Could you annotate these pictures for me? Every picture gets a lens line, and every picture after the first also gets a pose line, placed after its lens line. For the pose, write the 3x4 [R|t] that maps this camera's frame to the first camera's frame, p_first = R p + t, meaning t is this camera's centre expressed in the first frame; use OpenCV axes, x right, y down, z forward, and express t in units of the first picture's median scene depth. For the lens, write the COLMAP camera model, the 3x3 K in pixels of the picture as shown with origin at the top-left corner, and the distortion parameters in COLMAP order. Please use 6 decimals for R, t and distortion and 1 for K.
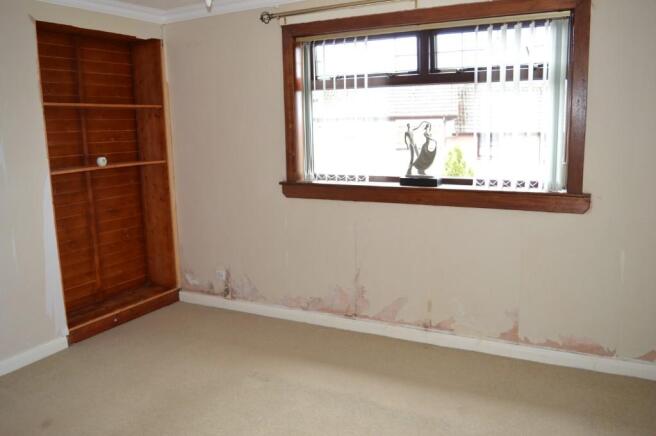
lens RADIAL K [[520.4, 0, 328.0], [0, 520.4, 218.0], [0, 0, 1]] dist [-0.095276, 0.008635]
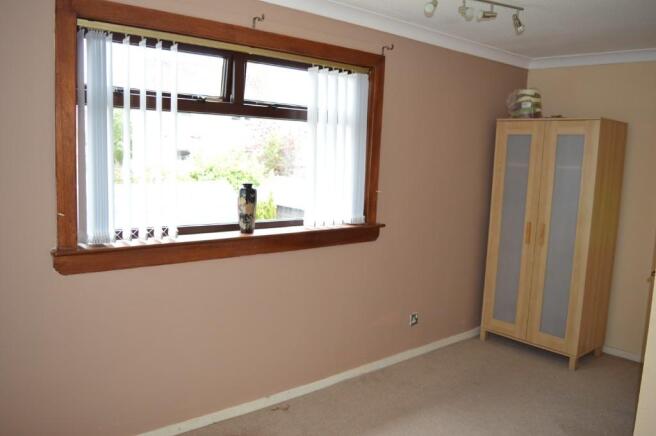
lens RADIAL K [[520.4, 0, 328.0], [0, 520.4, 218.0], [0, 0, 1]] dist [-0.095276, 0.008635]
pose [[0.374885, -0.083466, 0.923306, -0.554885], [0.116650, 0.992270, 0.042338, -0.104858], [-0.919703, 0.091832, 0.381723, 0.529213]]
